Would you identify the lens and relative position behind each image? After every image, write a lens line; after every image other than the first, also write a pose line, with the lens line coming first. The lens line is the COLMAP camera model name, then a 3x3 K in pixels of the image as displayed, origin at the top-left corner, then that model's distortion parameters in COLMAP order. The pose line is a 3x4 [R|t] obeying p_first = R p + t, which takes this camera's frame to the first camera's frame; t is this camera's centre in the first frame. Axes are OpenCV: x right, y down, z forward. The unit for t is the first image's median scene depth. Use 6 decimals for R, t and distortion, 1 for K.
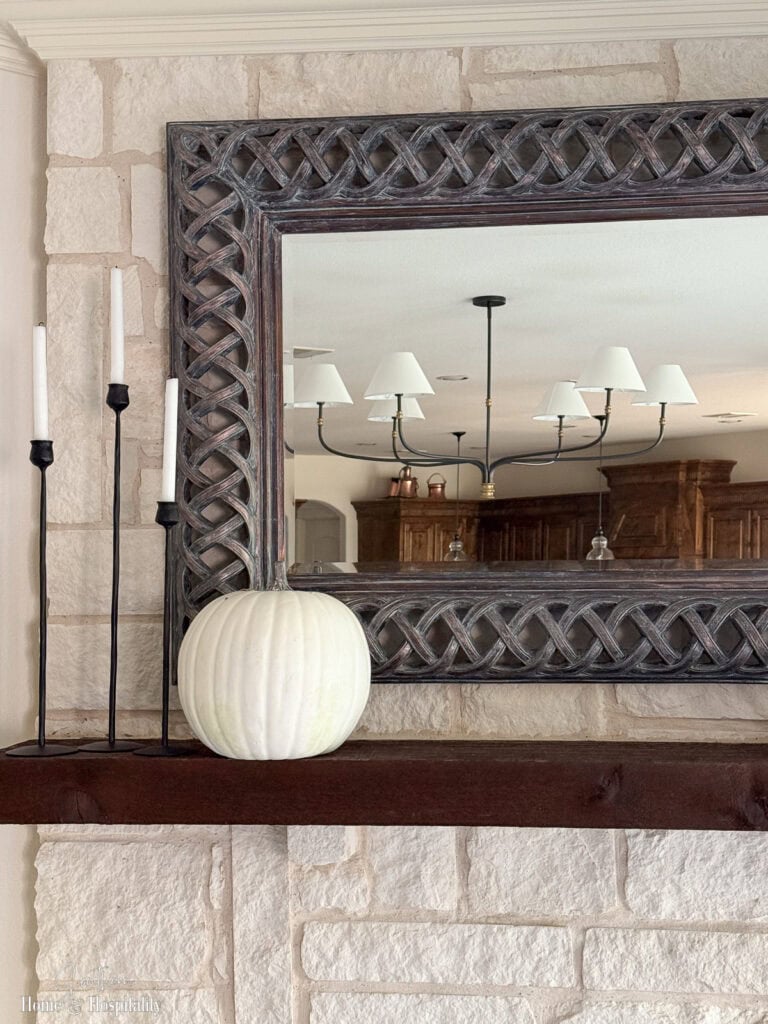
lens RADIAL K [[1580.2, 0, 388.4], [0, 1580.2, 516.0], [0, 0, 1]] dist [0.210921, -0.499548]
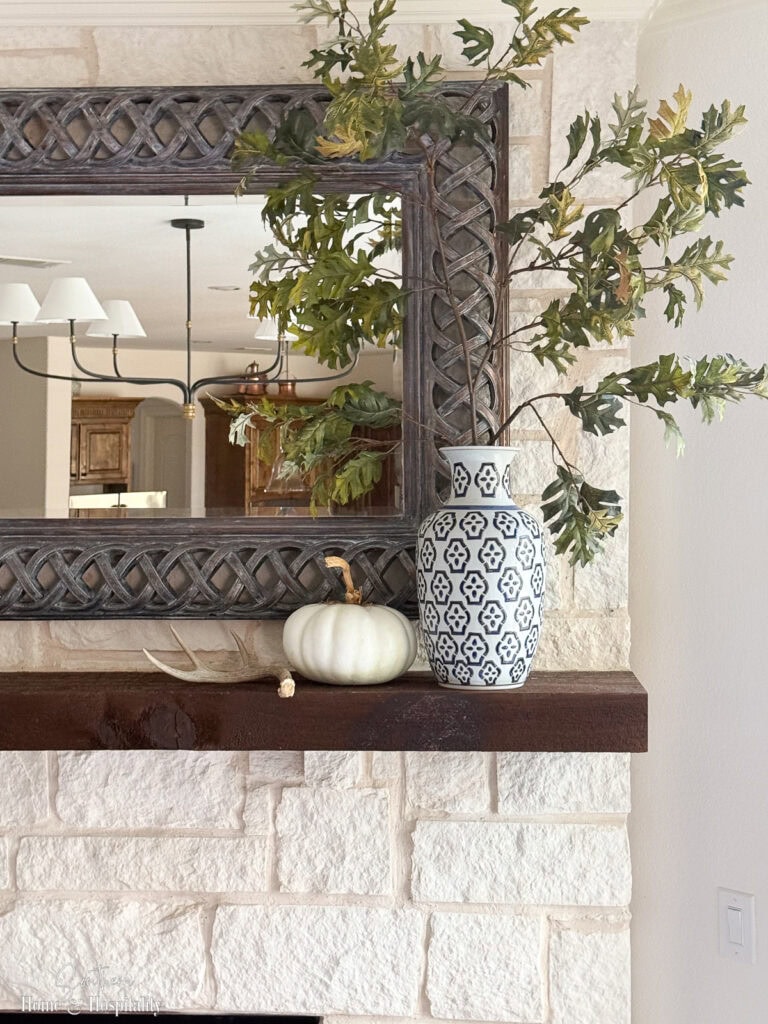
lens RADIAL K [[1580.2, 0, 388.4], [0, 1580.2, 516.0], [0, 0, 1]] dist [0.210921, -0.499548]
pose [[0.998868, 0.000104, 0.047562, 0.325669], [-0.003497, 0.997451, 0.071265, -0.046343], [-0.047433, -0.071351, 0.996323, -0.109745]]
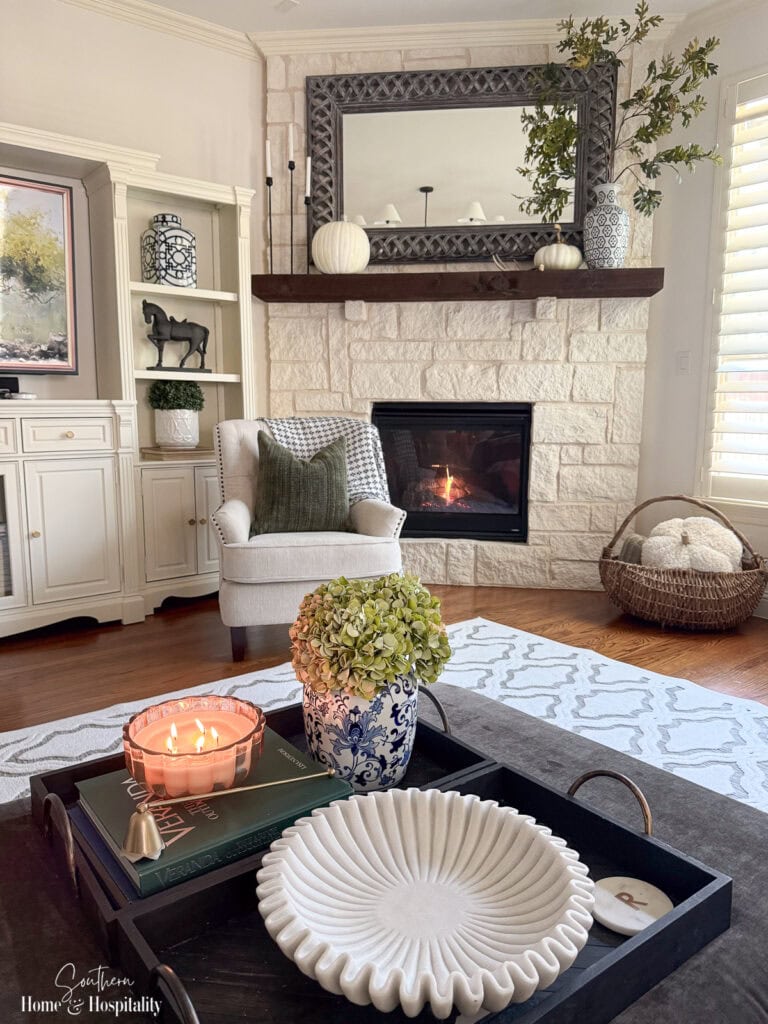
lens RADIAL K [[754.2, 0, 381.0], [0, 754.2, 514.5], [0, 0, 1]] dist [0.146454, -0.308760]
pose [[0.999872, 0.010053, -0.012478, 0.034697], [-0.007594, 0.982997, 0.183465, 0.321192], [0.014110, -0.183346, 0.982947, -0.620478]]
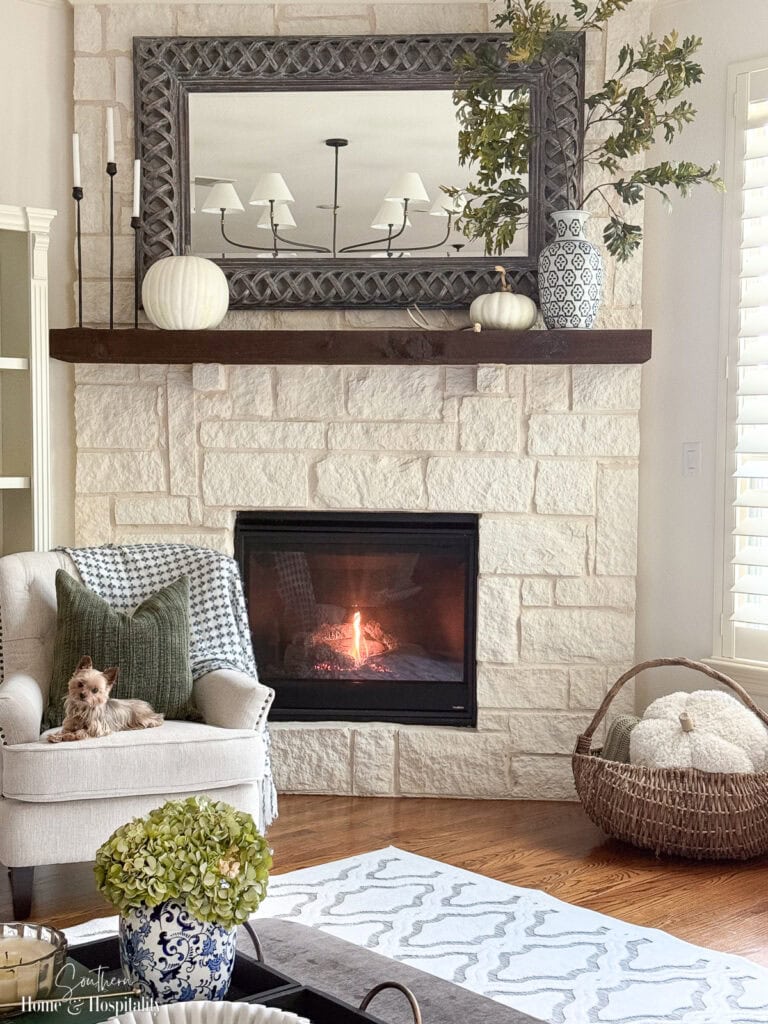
lens RADIAL K [[1486.4, 0, 384.0], [0, 1486.4, 512.0], [0, 0, 1]] dist [0.151228, -0.193802]
pose [[0.998800, 0.006834, 0.048497, 0.099575], [-0.011284, 0.995688, 0.092081, 0.190117], [-0.047659, -0.092517, 0.994570, -1.052046]]
